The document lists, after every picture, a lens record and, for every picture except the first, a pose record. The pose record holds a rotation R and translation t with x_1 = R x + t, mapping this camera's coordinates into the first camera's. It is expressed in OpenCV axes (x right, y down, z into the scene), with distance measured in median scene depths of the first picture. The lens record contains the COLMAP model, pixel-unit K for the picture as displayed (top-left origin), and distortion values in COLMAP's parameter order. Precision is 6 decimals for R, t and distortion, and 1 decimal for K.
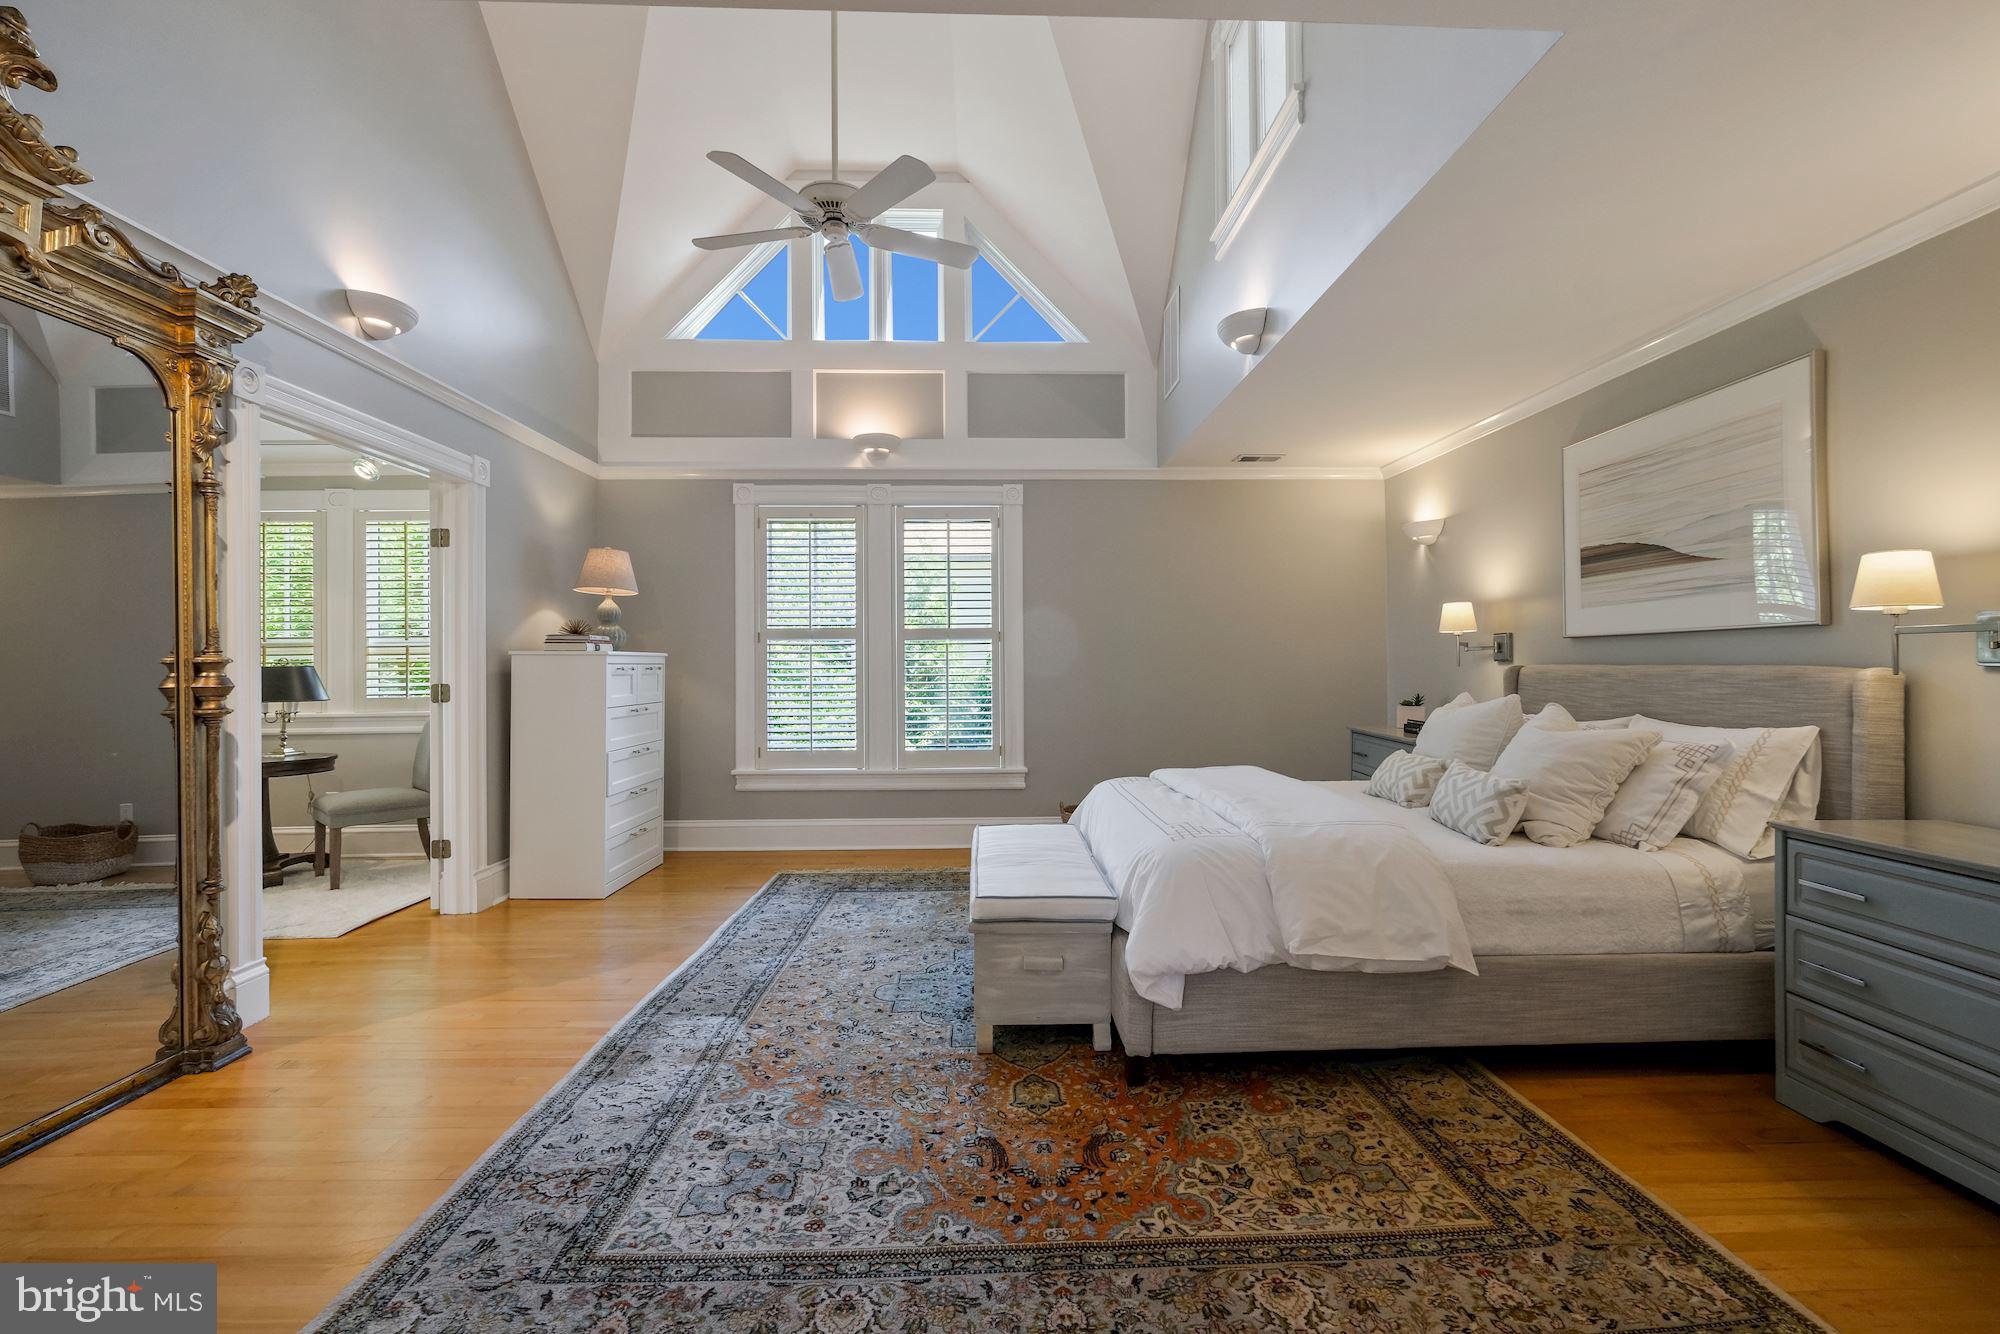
lens RADIAL K [[885.9, 0, 1019.5], [0, 885.9, 663.2], [0, 0, 1]] dist [-0.000398, -0.000567]
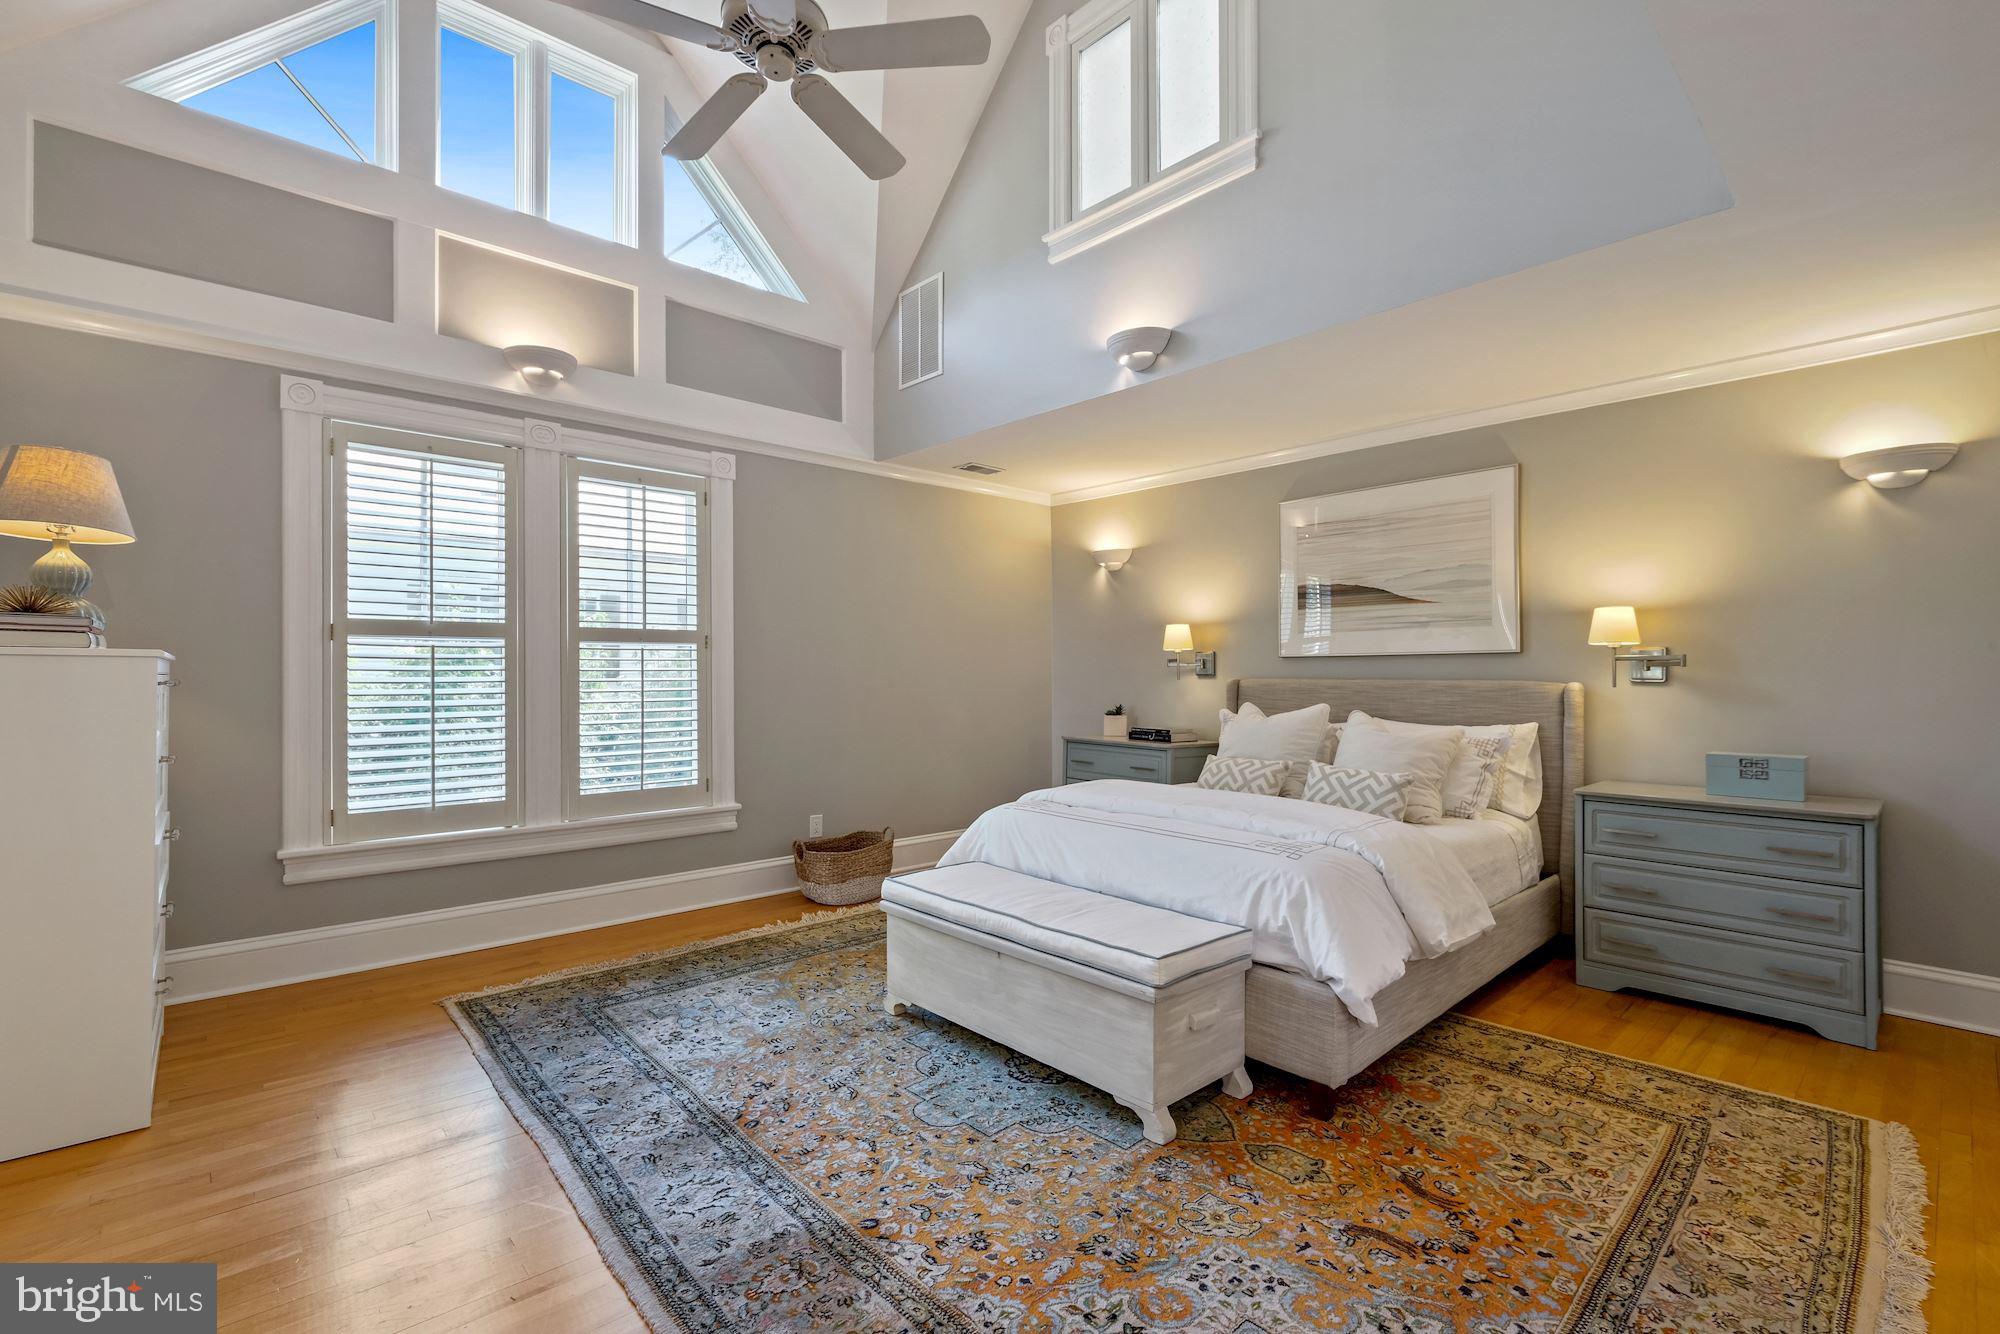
lens RADIAL K [[885.9, 0, 1010.9], [0, 885.9, 675.5], [0, 0, 1]] dist [-0.000398, -0.000567]
pose [[0.757083, 0.003747, 0.653308, -0.439795], [-0.004575, 0.999989, -0.000434, -0.000940], [-0.653302, -0.002660, 0.757093, 0.289041]]
